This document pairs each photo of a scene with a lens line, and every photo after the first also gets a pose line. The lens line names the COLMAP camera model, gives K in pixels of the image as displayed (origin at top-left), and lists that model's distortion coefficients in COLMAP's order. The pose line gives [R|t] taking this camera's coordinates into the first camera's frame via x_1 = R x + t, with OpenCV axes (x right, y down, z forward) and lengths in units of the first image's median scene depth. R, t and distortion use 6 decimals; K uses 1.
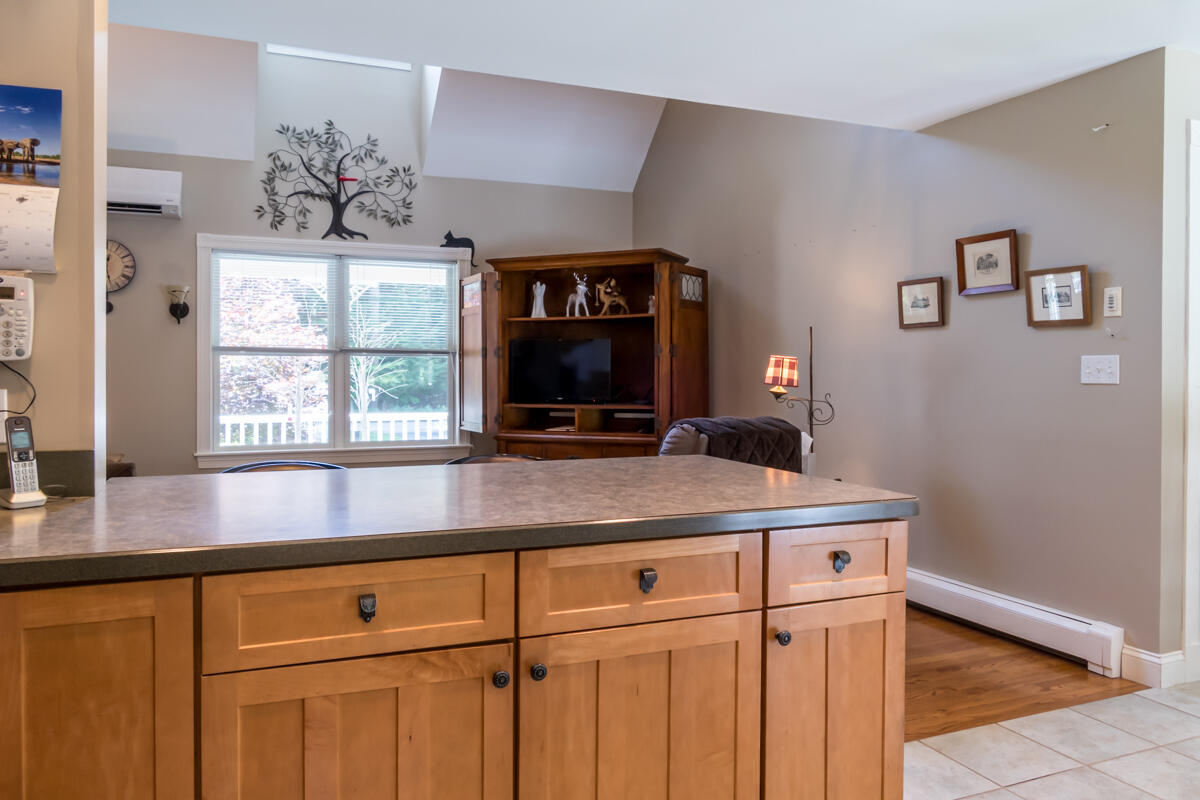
lens RADIAL K [[883.9, 0, 595.6], [0, 883.9, 370.1], [0, 0, 1]] dist [-0.014567, 0.002866]
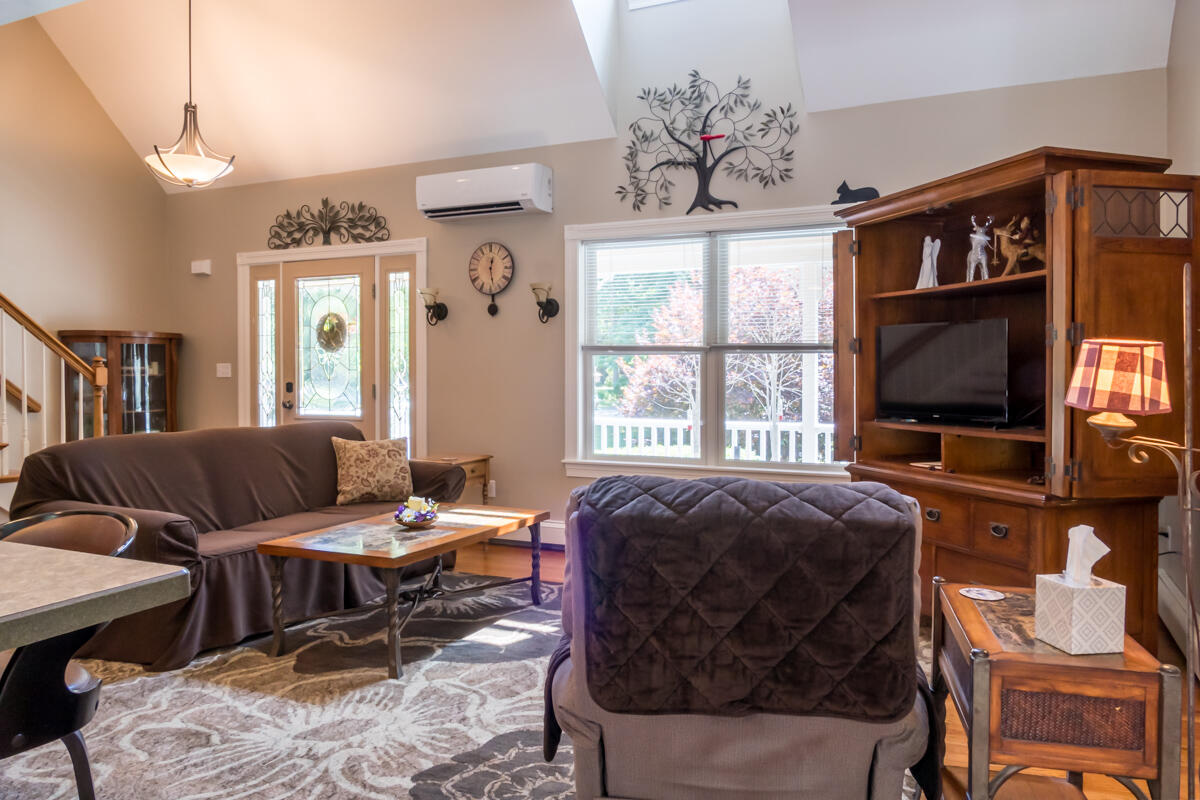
lens RADIAL K [[871.4, 0, 616.7], [0, 871.4, 380.8], [0, 0, 1]] dist [-0.017361, 0.003584]
pose [[0.665479, 0.008226, -0.746371, 0.267685], [0.001966, 0.999916, 0.012773, -0.001535], [0.746414, -0.009968, 0.665407, 0.404378]]
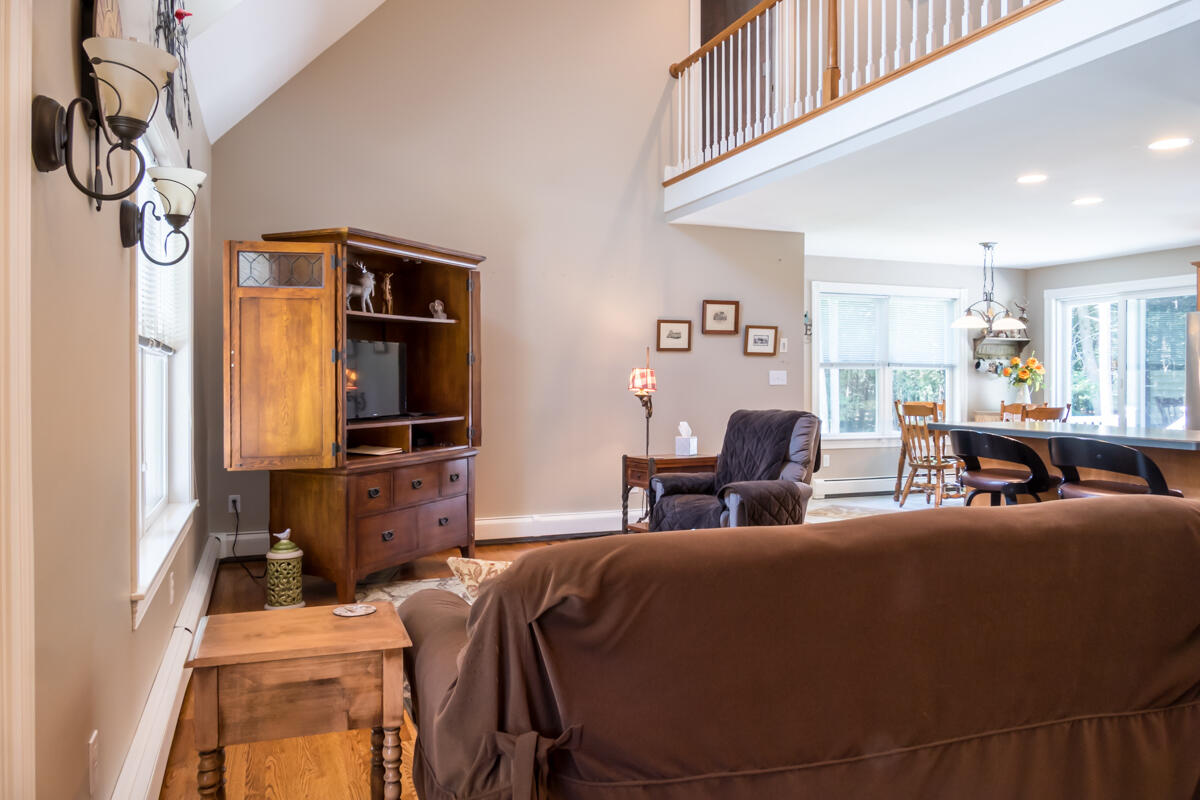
lens RADIAL K [[892.5, 0, 596.3], [0, 892.5, 396.8], [0, 0, 1]] dist [-0.008887, -0.000945]
pose [[0.049156, -0.018960, 0.998611, -0.858703], [-0.000126, 0.999820, 0.018989, 0.002620], [-0.998791, -0.001059, 0.049145, 0.739613]]
